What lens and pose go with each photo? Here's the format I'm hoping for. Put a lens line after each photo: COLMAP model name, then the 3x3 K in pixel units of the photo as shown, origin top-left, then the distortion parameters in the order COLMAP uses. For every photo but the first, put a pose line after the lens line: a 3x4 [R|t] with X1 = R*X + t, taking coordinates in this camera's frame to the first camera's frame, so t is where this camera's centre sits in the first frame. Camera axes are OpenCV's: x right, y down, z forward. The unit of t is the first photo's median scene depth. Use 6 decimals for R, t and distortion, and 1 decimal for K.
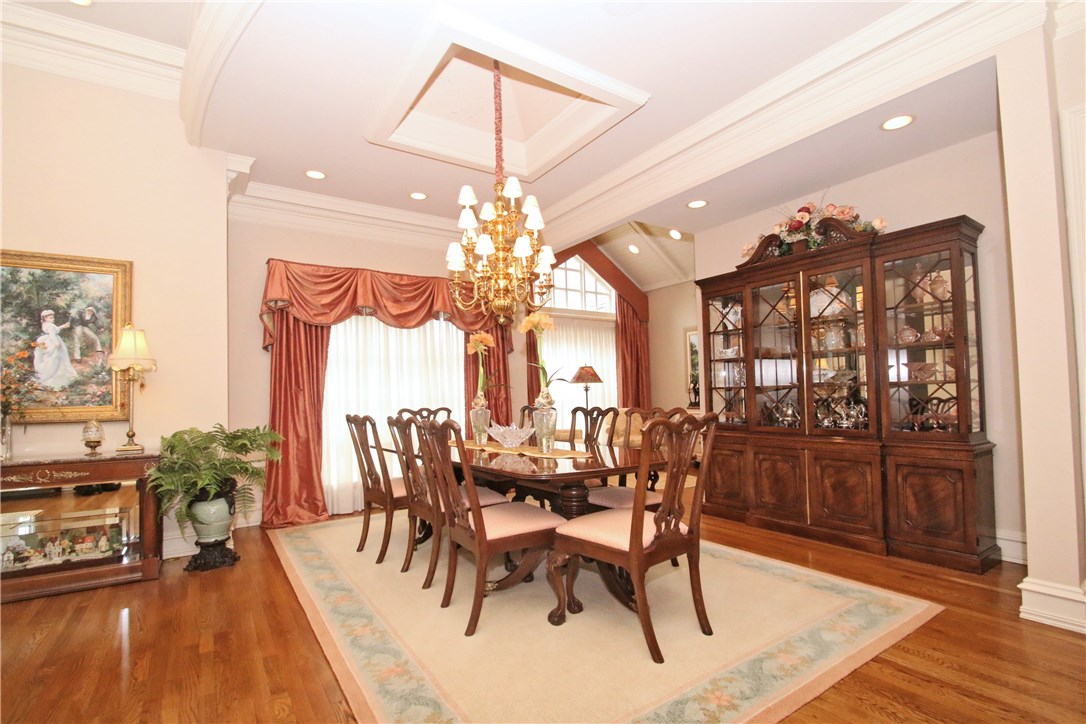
lens RADIAL K [[498.6, 0, 543.0], [0, 498.6, 361.9], [0, 0, 1]] dist [-0.015317, -0.003690]
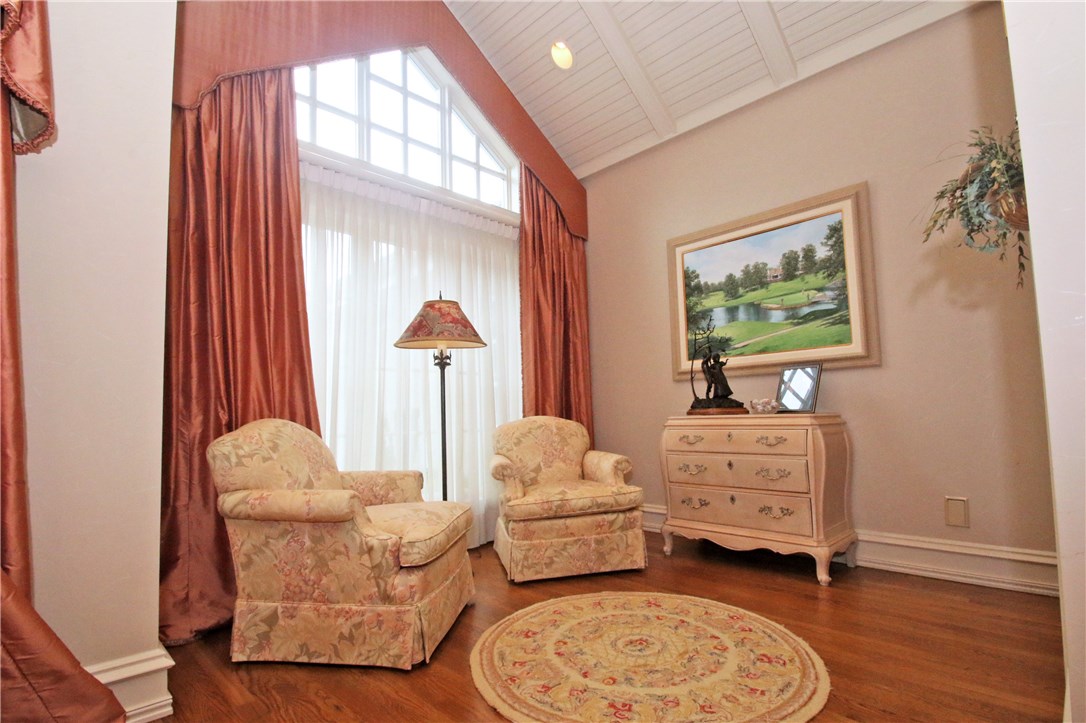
lens RADIAL K [[498.6, 0, 543.9], [0, 498.6, 361.1], [0, 0, 1]] dist [-0.015317, -0.003690]
pose [[0.981221, 0.021884, 0.191642, 0.084262], [-0.004814, 0.996012, -0.089086, 0.080202], [-0.192827, 0.086491, 0.977413, 0.569575]]
